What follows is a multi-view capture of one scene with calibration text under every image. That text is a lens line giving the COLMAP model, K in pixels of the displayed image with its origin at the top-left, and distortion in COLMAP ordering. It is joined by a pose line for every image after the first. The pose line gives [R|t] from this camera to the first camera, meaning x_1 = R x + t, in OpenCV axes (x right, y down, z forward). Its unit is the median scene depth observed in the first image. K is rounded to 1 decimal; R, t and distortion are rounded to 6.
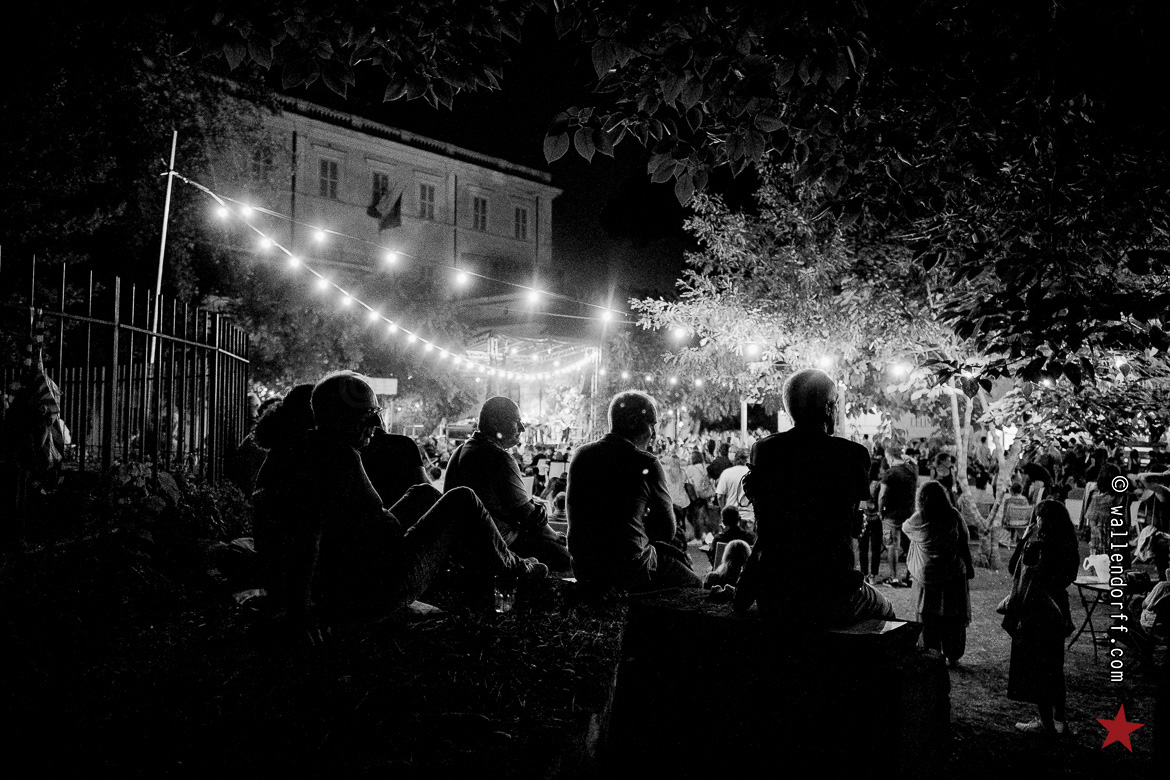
lens RADIAL K [[794.6, 0, 585.0], [0, 794.6, 390.0], [0, 0, 1]] dist [-0.004545, -0.001700]
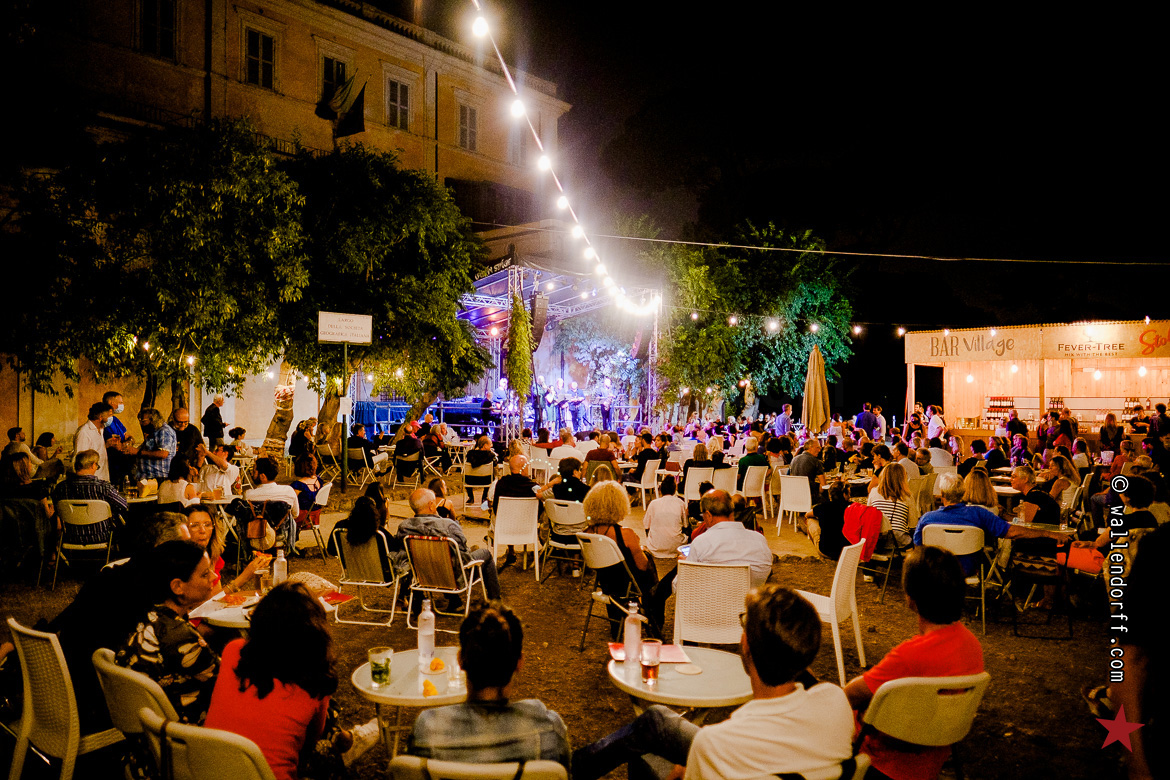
lens RADIAL K [[794.6, 0, 585.0], [0, 794.6, 390.0], [0, 0, 1]] dist [-0.004545, -0.001700]
pose [[0.998558, -0.007122, 0.053205, -0.071843], [0.006258, 0.999846, 0.016374, 0.018171], [-0.053313, -0.016017, 0.998449, 0.267442]]
